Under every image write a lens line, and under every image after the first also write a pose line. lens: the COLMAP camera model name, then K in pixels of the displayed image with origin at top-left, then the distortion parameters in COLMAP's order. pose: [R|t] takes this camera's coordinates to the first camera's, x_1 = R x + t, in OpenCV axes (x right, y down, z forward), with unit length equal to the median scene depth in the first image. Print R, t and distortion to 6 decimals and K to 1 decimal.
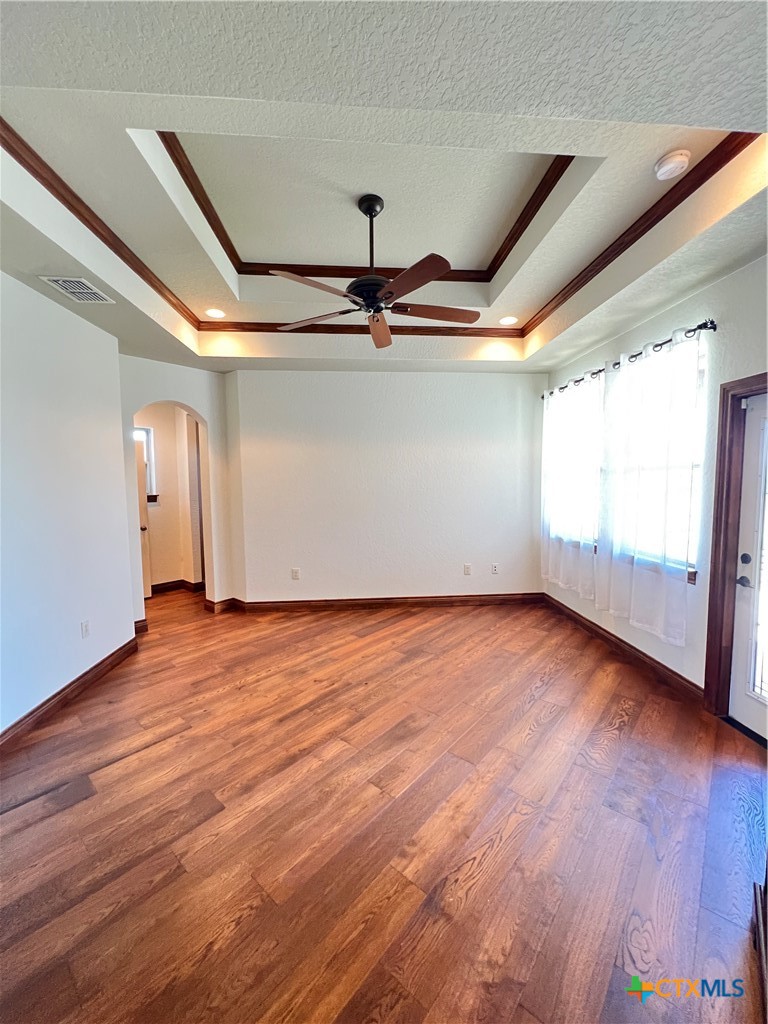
lens RADIAL K [[409.8, 0, 384.3], [0, 409.8, 510.6], [0, 0, 1]] dist [-0.001589, 0.000346]
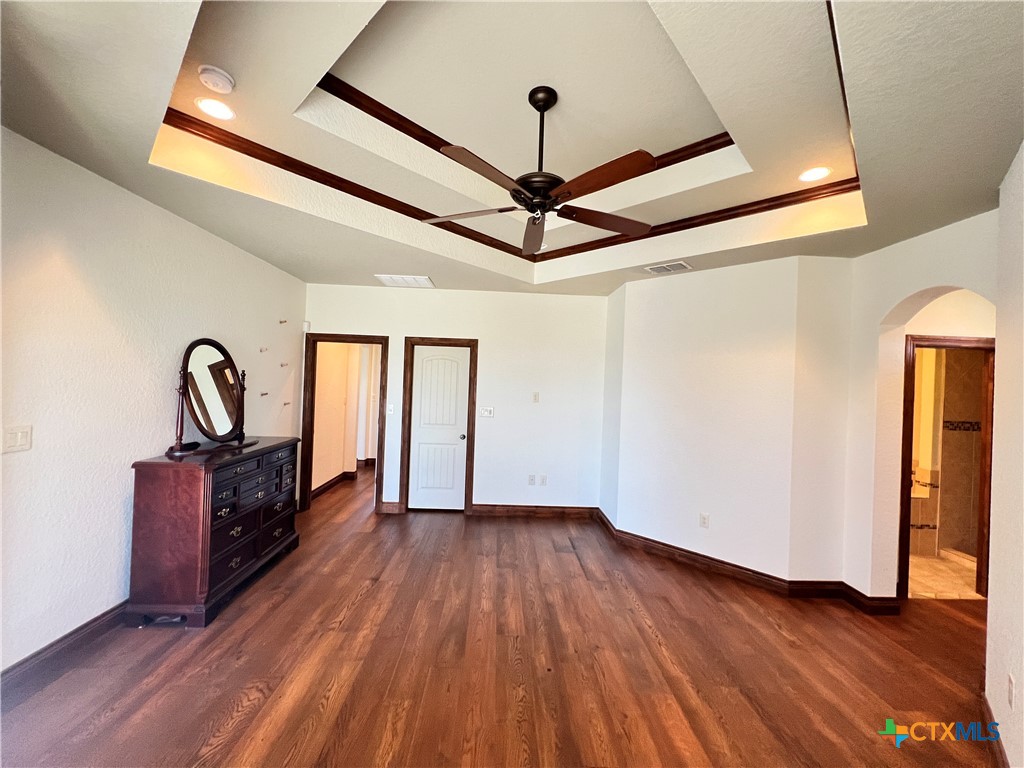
lens RADIAL K [[409.8, 0, 512.2], [0, 409.8, 380.9], [0, 0, 1]] dist [-0.001589, 0.000346]
pose [[-0.727883, -0.018693, -0.685447, 0.591695], [-0.084729, 0.994420, 0.062855, -0.170253], [0.680447, 0.103829, -0.725404, 1.592494]]
